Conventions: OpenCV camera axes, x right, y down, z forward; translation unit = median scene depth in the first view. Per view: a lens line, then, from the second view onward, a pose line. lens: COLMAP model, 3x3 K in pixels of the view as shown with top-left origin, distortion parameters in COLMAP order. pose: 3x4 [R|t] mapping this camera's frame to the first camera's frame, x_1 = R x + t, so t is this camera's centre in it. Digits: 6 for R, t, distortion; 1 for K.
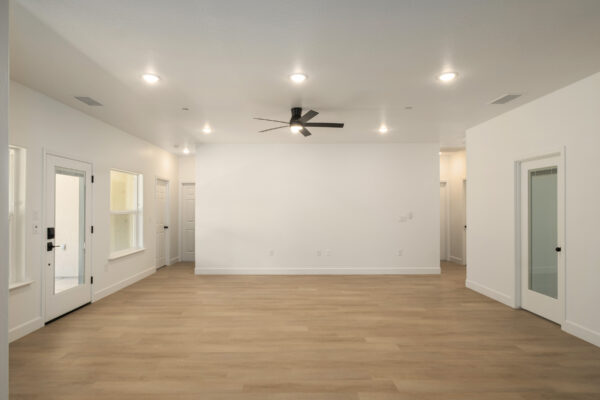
lens RADIAL K [[319.7, 0, 300.1], [0, 319.7, 197.6], [0, 0, 1]] dist [0.001802, 0.000296]
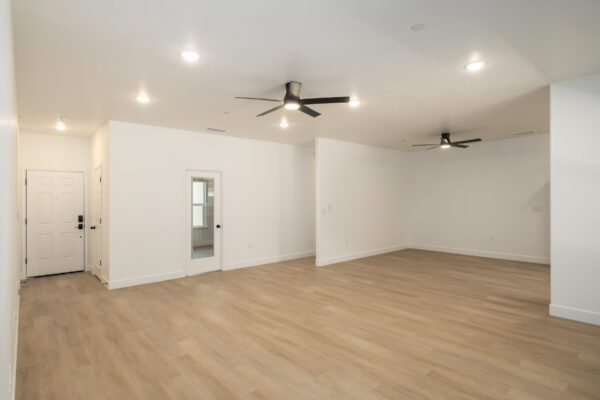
lens RADIAL K [[325.3, 0, 281.9], [0, 325.3, 200.1], [0, 0, 1]] dist [-0.000536, 0.000309]
pose [[-0.603331, 0.013217, 0.797381, -0.768402], [-0.009269, 0.999679, -0.023583, 0.063574], [-0.797437, -0.021619, -0.603015, 1.762152]]
